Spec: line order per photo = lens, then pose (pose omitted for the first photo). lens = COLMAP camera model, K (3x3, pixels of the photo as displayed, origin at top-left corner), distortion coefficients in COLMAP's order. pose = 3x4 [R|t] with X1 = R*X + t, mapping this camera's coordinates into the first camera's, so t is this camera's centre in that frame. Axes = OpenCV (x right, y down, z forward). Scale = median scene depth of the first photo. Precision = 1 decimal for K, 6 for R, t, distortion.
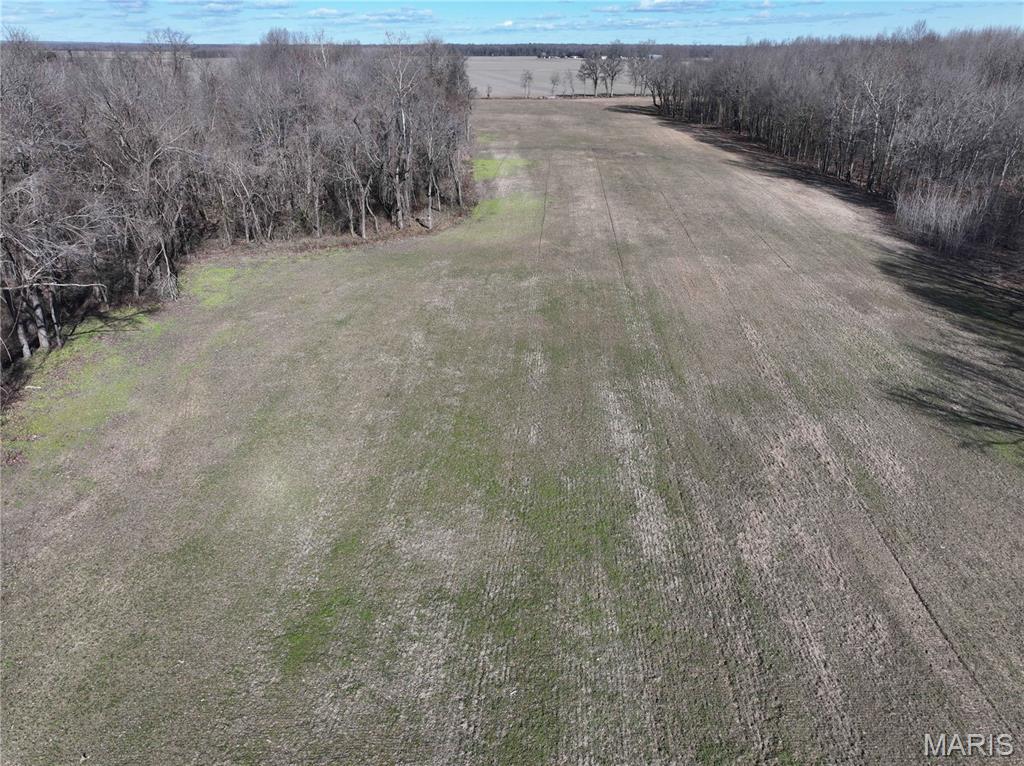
lens RADIAL K [[719.5, 0, 514.6], [0, 719.5, 384.2], [0, 0, 1]] dist [-0.005693, 0.025486]
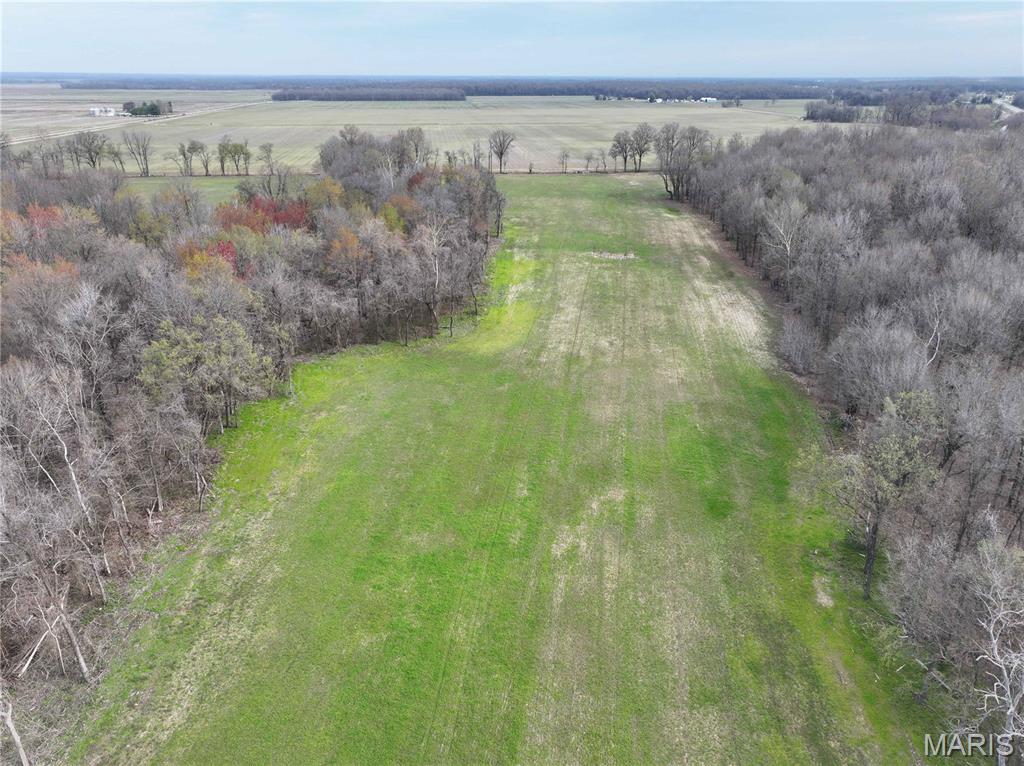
lens RADIAL K [[719.5, 0, 514.6], [0, 719.5, 384.2], [0, 0, 1]] dist [-0.005693, 0.025486]
pose [[0.996578, 0.033084, -0.075742, 0.047396], [-0.035684, 0.998811, -0.033223, -0.027597], [0.074553, 0.035812, 0.996574, -0.172840]]
